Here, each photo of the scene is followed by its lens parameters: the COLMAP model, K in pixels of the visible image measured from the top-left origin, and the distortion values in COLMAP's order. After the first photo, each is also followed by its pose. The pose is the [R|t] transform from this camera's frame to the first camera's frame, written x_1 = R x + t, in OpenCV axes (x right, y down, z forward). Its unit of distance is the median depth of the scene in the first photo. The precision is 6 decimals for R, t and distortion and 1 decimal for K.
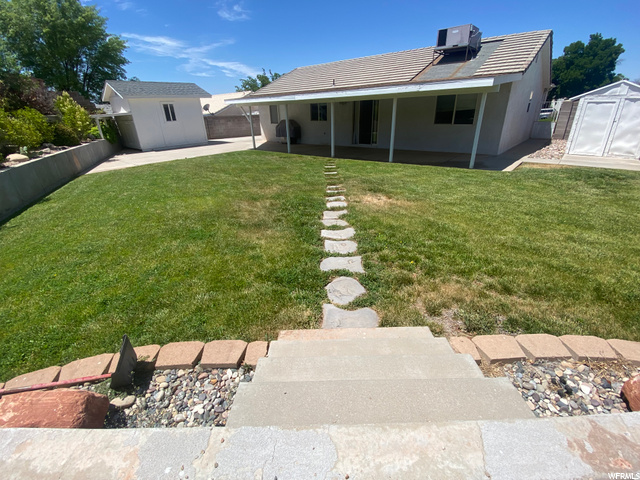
lens RADIAL K [[283.6, 0, 318.9], [0, 283.6, 238.0], [0, 0, 1]] dist [0.037851, -0.028948]
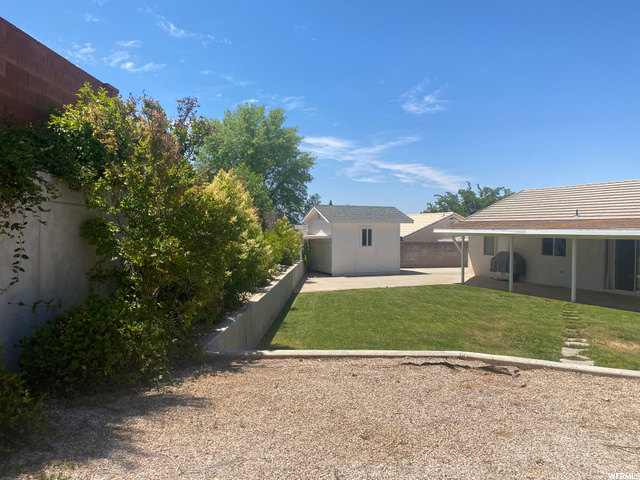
lens RADIAL K [[487.5, 0, 320.0], [0, 487.5, 240.0], [0, 0, 1]] dist [0.049472, -0.055416]
pose [[0.906620, 0.047445, -0.419272, -0.017539], [-0.204954, 0.918081, -0.339295, 0.119909], [0.368827, 0.393543, 0.842075, -0.342939]]
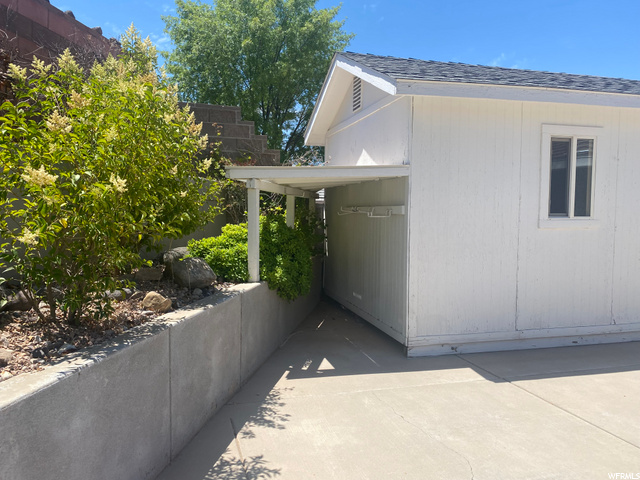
lens RADIAL K [[487.5, 0, 320.0], [0, 487.5, 240.0], [0, 0, 1]] dist [0.049472, -0.055416]
pose [[0.841109, 0.072356, -0.536005, -0.505060], [-0.255896, 0.926314, -0.276514, -0.274250], [0.476501, 0.369740, 0.797646, 0.700548]]
